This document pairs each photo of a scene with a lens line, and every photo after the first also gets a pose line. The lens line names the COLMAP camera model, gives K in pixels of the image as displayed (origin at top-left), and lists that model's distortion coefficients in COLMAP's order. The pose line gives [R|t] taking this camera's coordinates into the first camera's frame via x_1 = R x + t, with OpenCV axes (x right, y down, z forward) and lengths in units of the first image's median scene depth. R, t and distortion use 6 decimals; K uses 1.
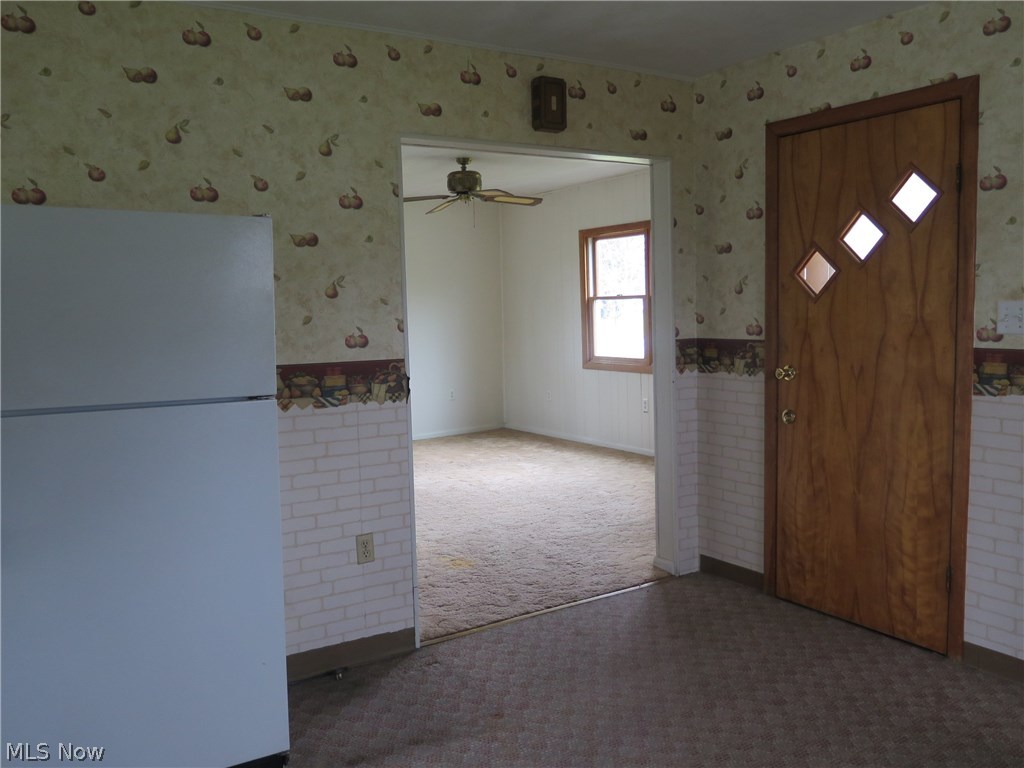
lens RADIAL K [[841.5, 0, 505.6], [0, 841.5, 381.4], [0, 0, 1]] dist [-0.013093, 0.004225]
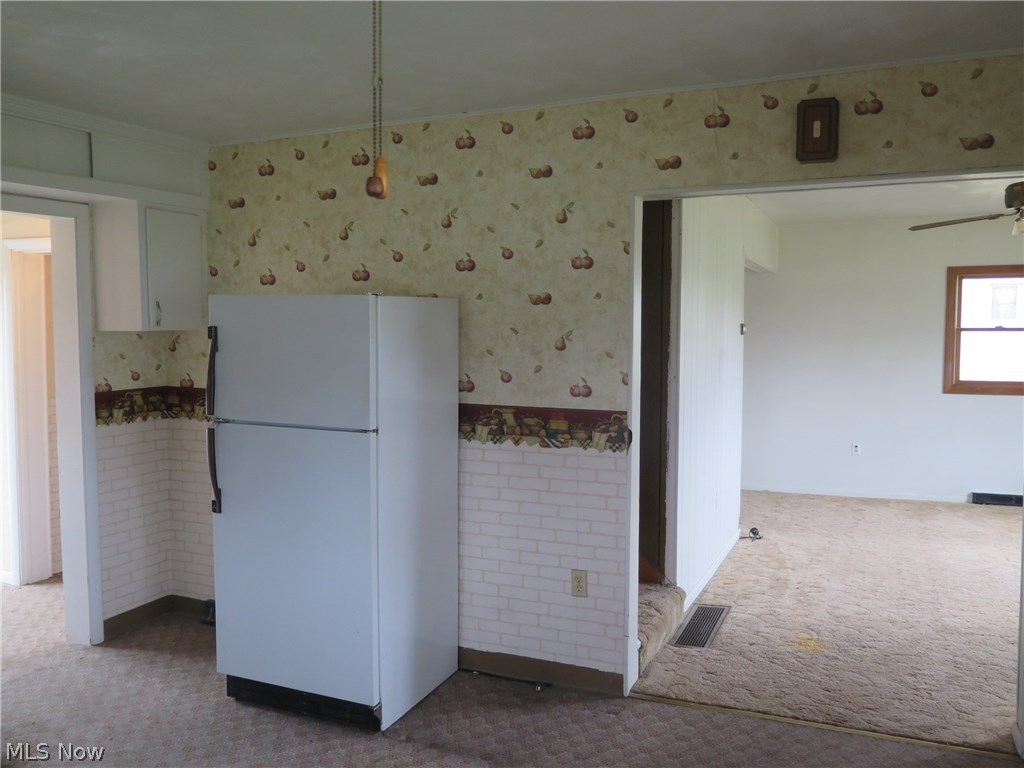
lens RADIAL K [[841.5, 0, 506.2], [0, 841.5, 384.8], [0, 0, 1]] dist [-0.013093, 0.004225]
pose [[0.574108, 0.080406, -0.814822, 0.637748], [-0.086351, 0.995563, 0.037400, -0.086268], [0.814213, 0.048889, 0.578504, 0.292327]]
